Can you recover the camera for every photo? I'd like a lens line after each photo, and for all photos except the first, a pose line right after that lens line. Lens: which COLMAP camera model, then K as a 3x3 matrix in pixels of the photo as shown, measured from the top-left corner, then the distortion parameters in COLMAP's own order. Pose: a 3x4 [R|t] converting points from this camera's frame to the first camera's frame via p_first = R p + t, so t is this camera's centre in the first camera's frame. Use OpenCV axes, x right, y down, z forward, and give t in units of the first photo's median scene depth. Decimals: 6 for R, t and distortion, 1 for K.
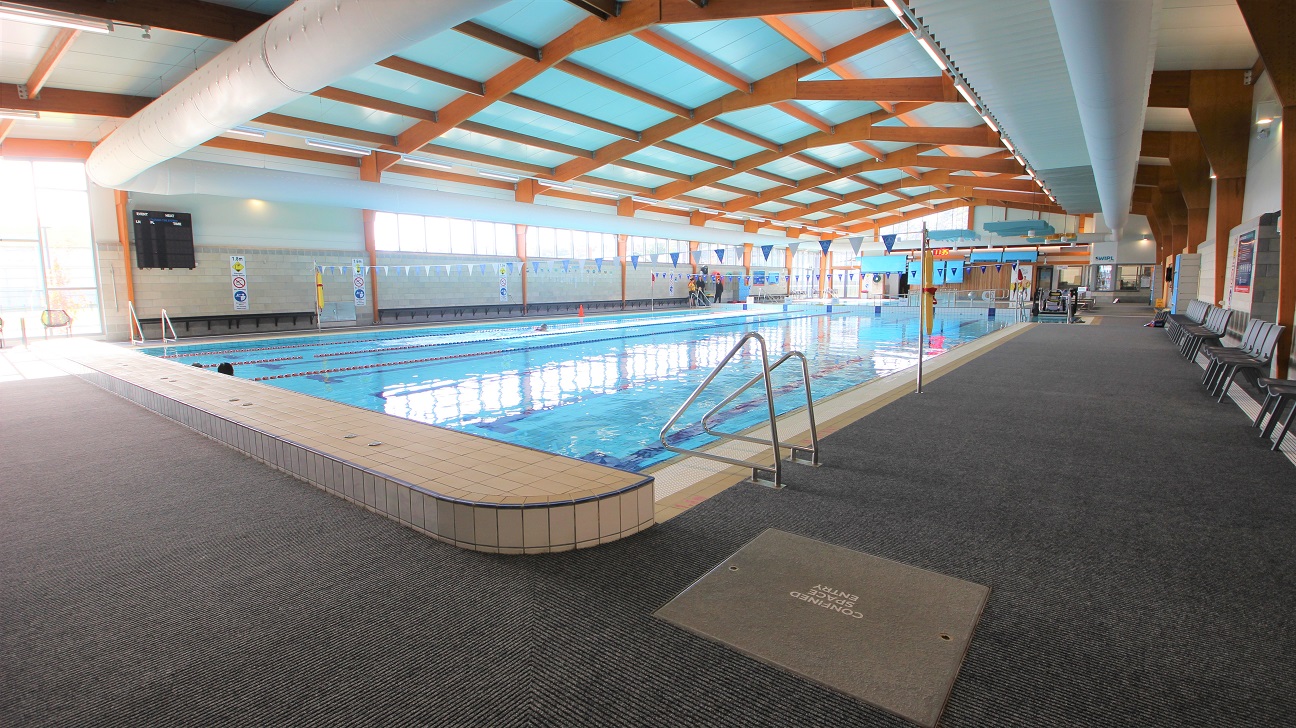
lens RADIAL K [[602.7, 0, 634.5], [0, 602.7, 355.1], [0, 0, 1]] dist [0.001685, -0.003714]
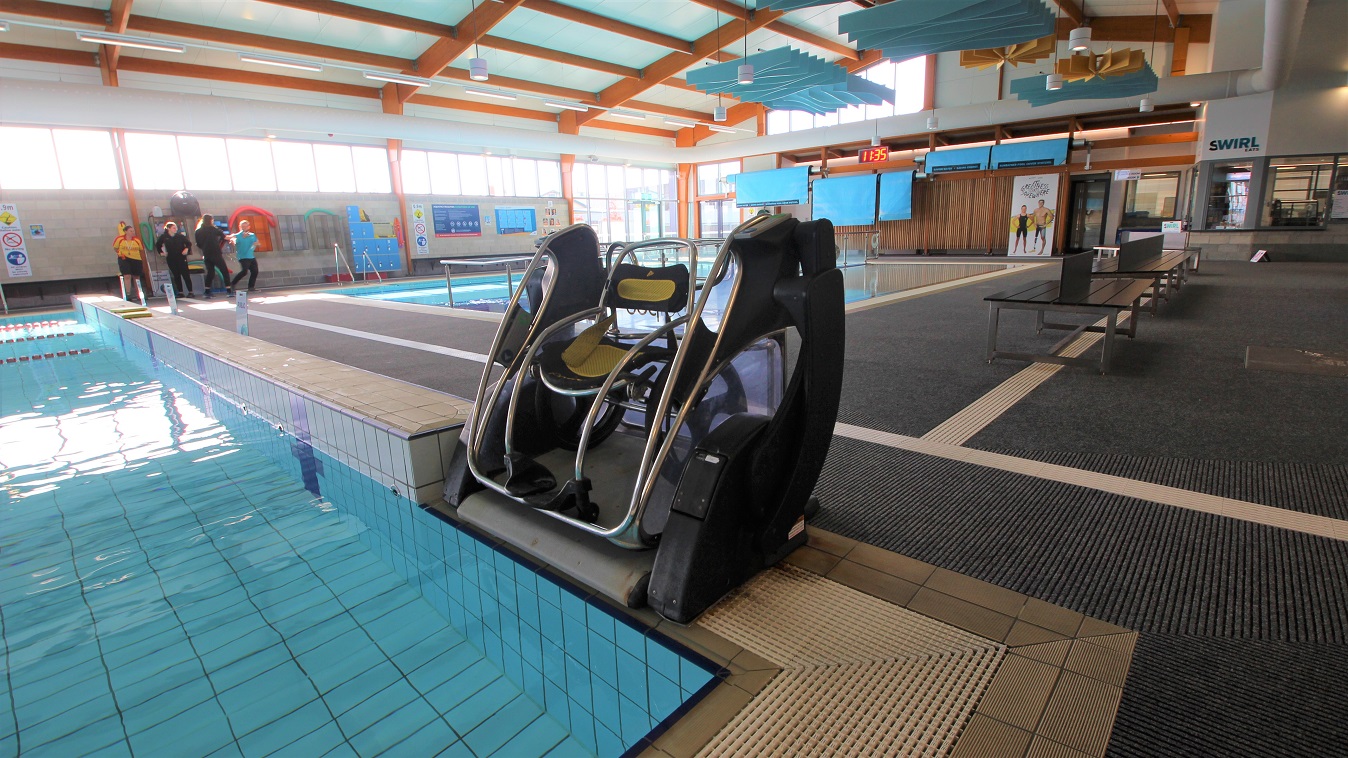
lens RADIAL K [[626.9, 0, 676.0], [0, 626.9, 377.6], [0, 0, 1]] dist [0.001685, -0.003714]
pose [[0.997019, -0.003840, -0.077062, 0.309934], [0.013057, 0.992753, 0.119459, -0.044853], [0.076045, -0.120109, 0.989844, 0.381538]]
